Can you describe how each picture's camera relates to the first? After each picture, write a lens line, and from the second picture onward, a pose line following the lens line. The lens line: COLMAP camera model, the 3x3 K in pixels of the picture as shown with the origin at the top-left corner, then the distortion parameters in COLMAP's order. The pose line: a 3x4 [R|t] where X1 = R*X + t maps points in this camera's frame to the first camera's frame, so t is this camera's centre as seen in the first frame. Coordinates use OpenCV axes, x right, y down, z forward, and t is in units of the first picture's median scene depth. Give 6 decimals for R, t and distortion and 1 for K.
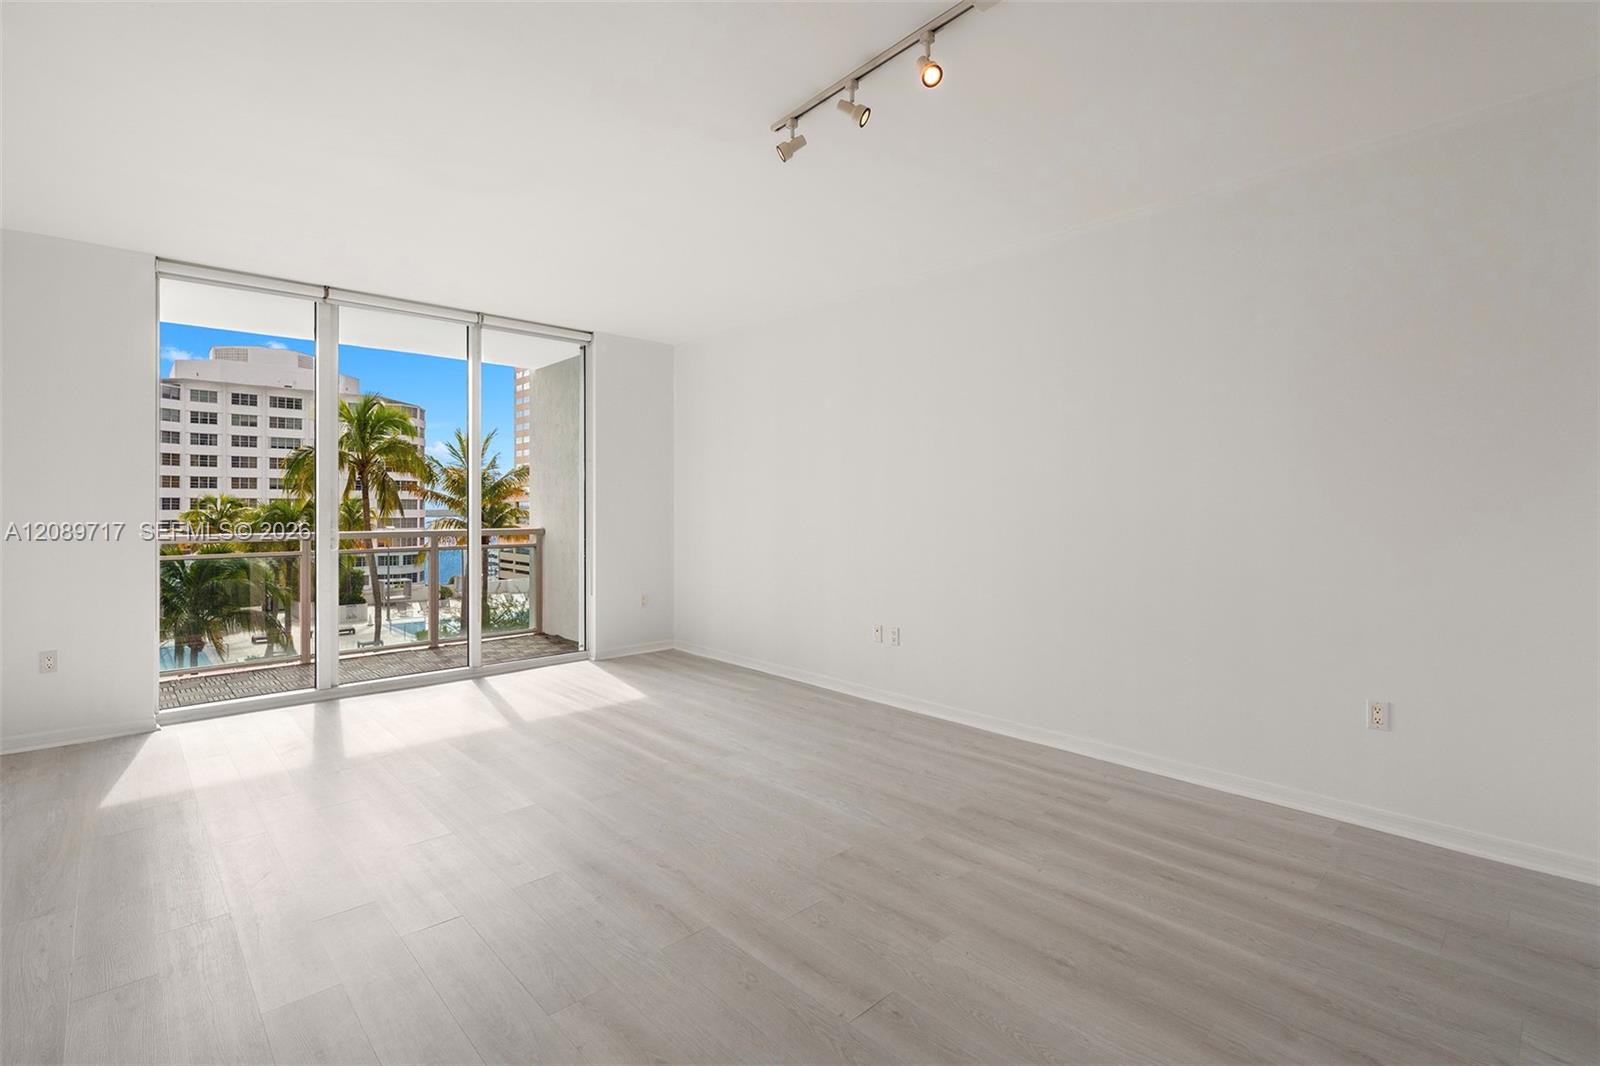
lens RADIAL K [[736.9, 0, 785.7], [0, 736.9, 505.4], [0, 0, 1]] dist [-0.000129, 0.000641]
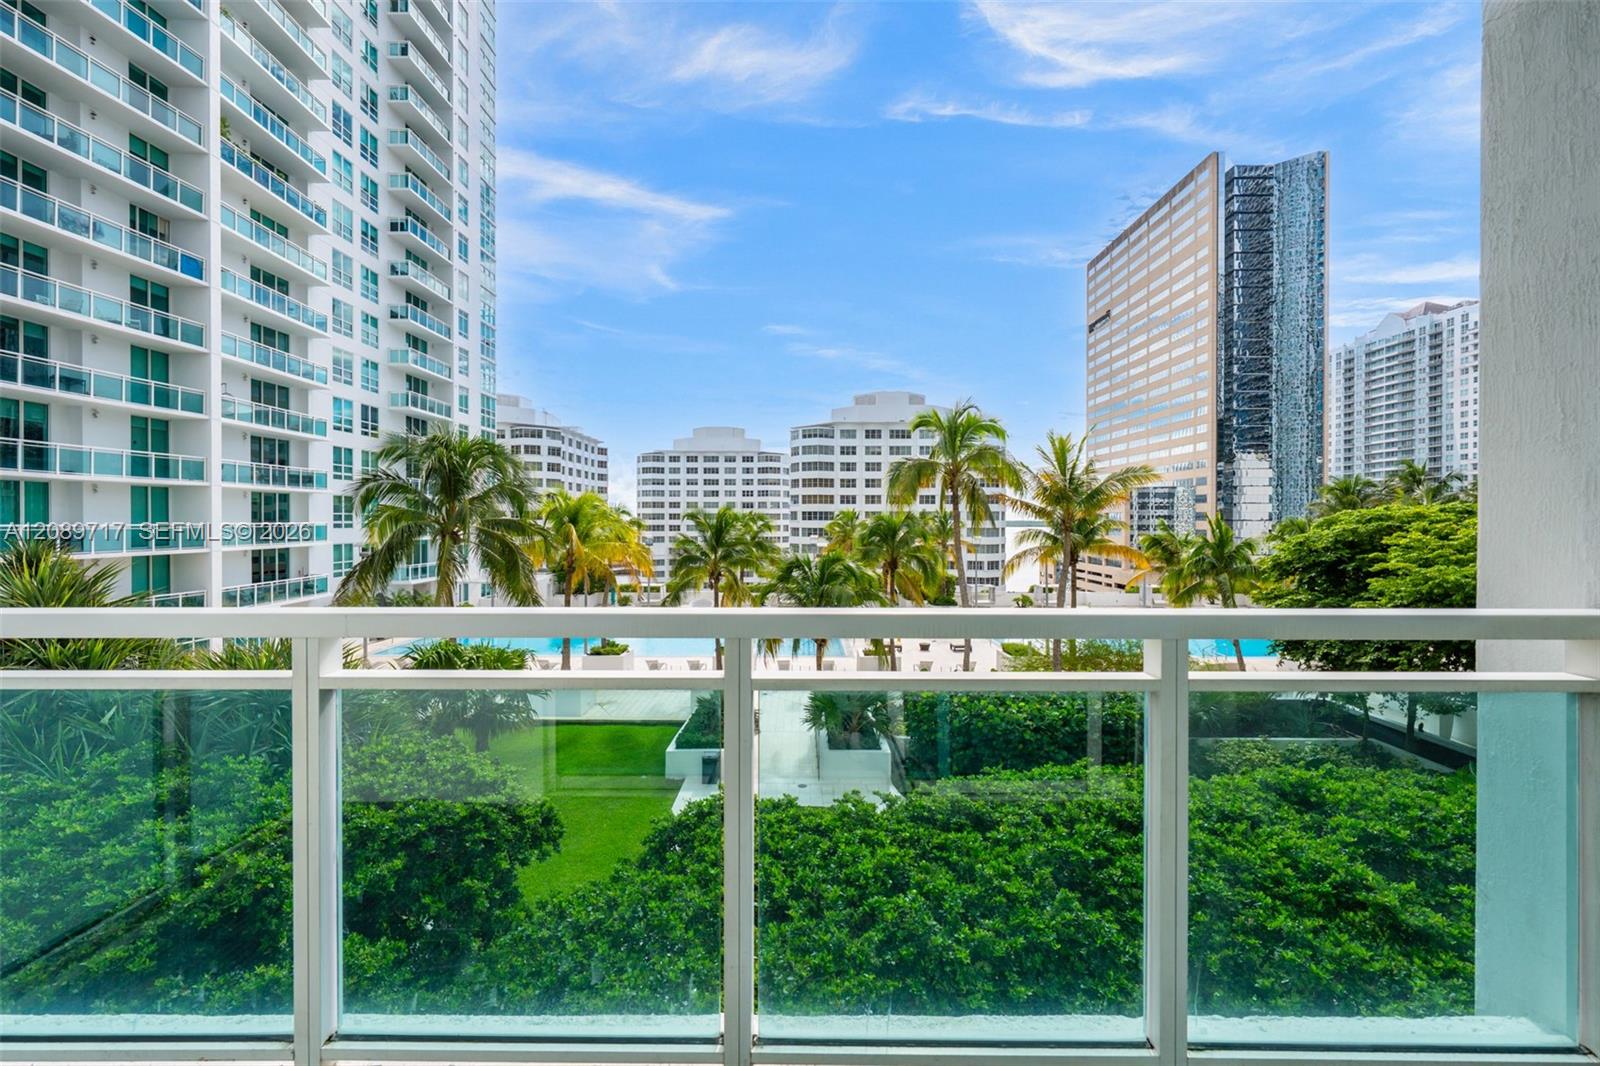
lens RADIAL K [[679.6, 0, 814.7], [0, 679.6, 523.0], [0, 0, 1]] dist [-0.005379, 0.000579]
pose [[0.747844, 0.003589, -0.663865, -0.385665], [0.002481, 0.999963, 0.008201, 0.002431], [0.663870, -0.007780, 0.747808, 0.690733]]
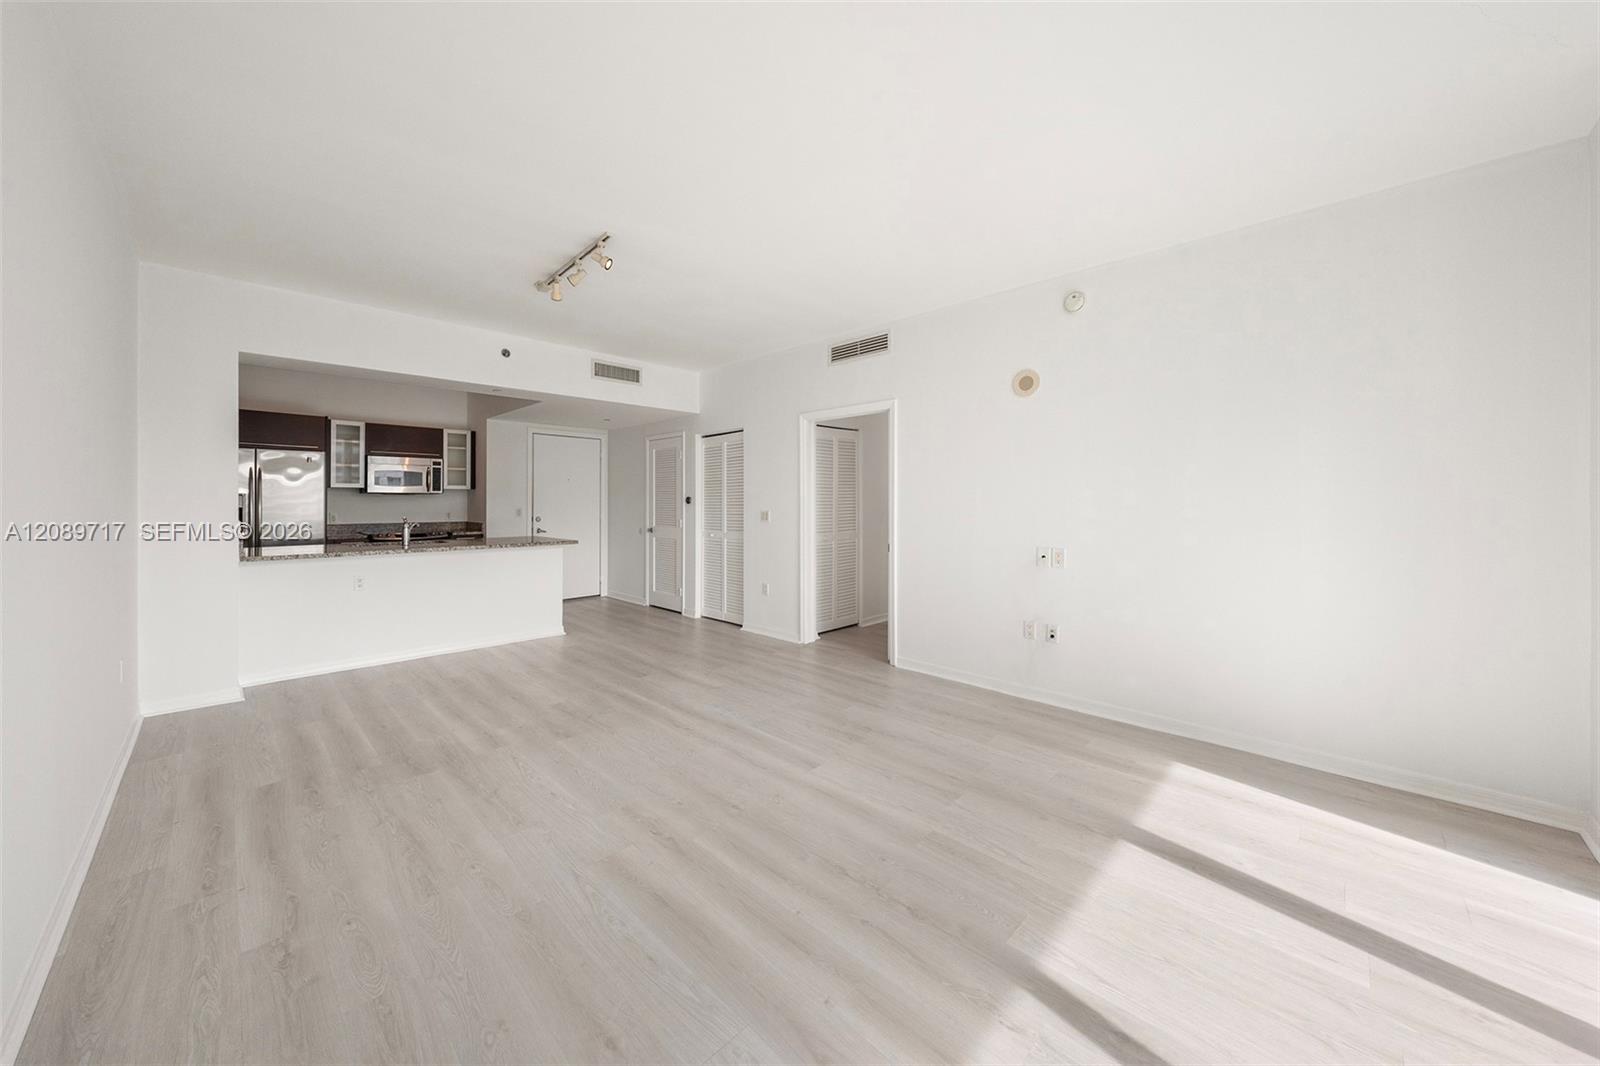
lens RADIAL K [[557.9, 0, 781.3], [0, 557.9, 509.2], [0, 0, 1]] dist [-0.006916, 0.000529]
pose [[-0.999006, -0.002048, -0.044539, -0.109794], [-0.002603, 0.999920, 0.012392, -0.002091], [0.044510, 0.012496, -0.998931, 0.770433]]
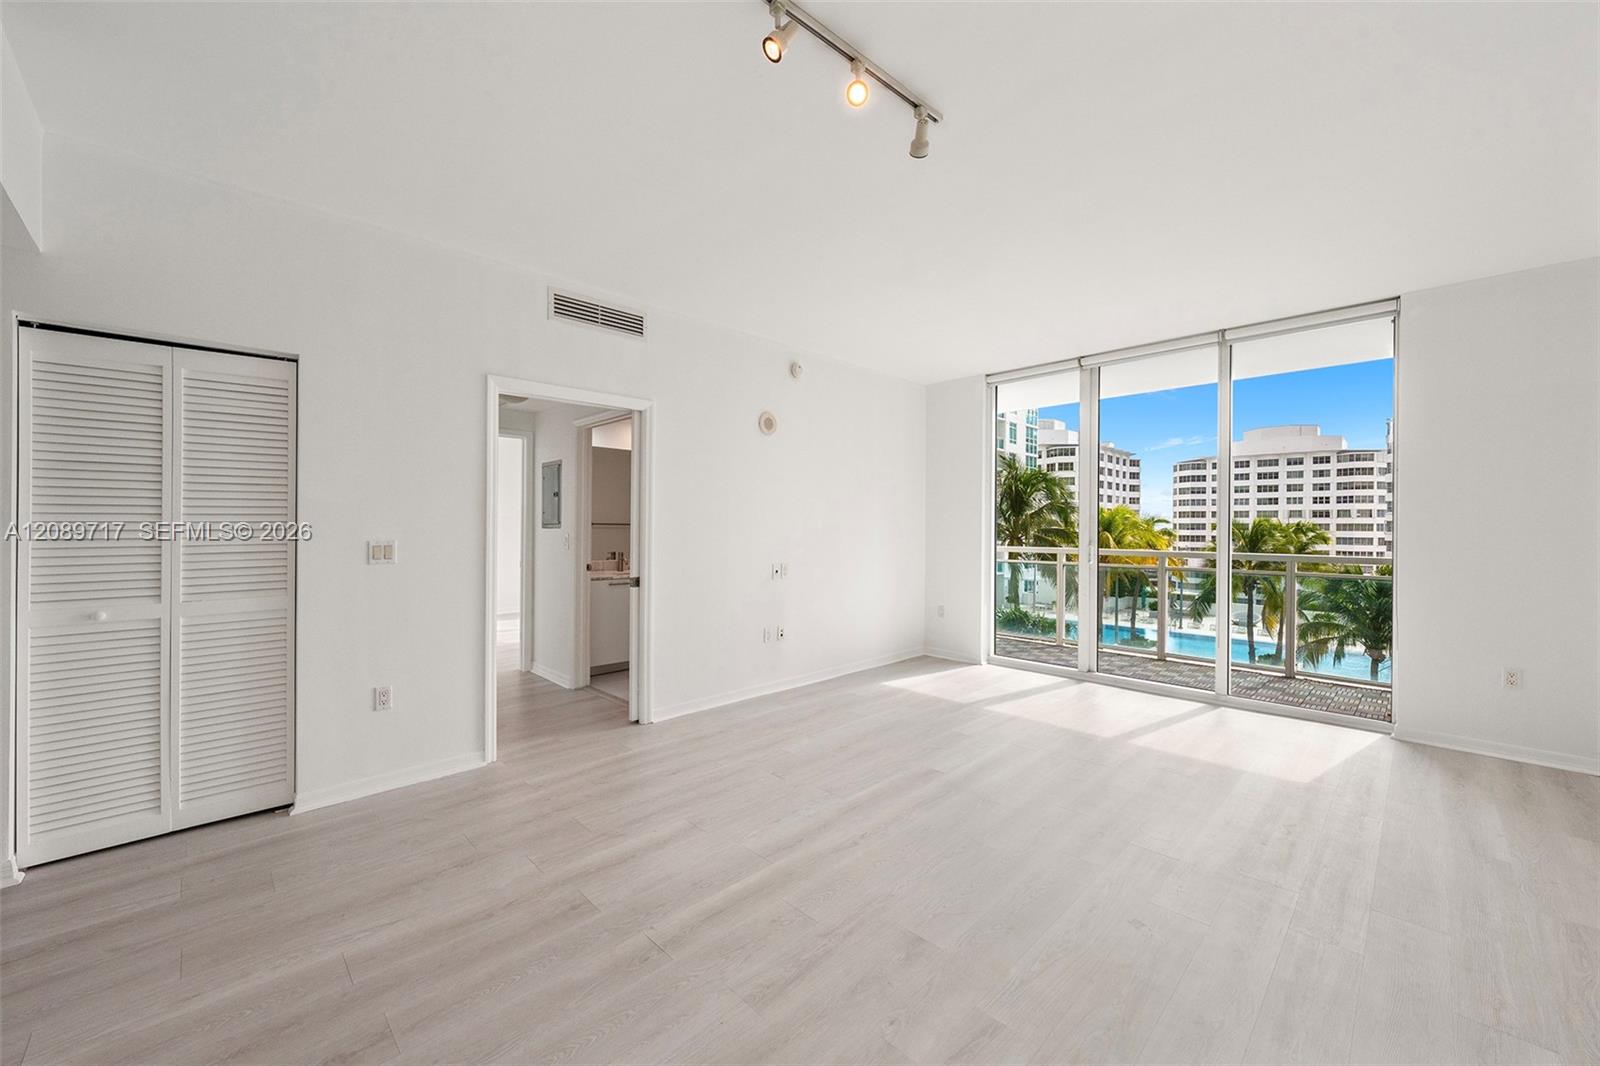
lens RADIAL K [[623.2, 0, 776.0], [0, 623.2, 525.8], [0, 0, 1]] dist [-0.003353, -0.000415]
pose [[0.019636, -0.001033, -0.999807, 0.284533], [-0.003324, 0.999994, -0.001099, -0.001188], [0.999802, 0.003345, 0.019632, 0.293232]]
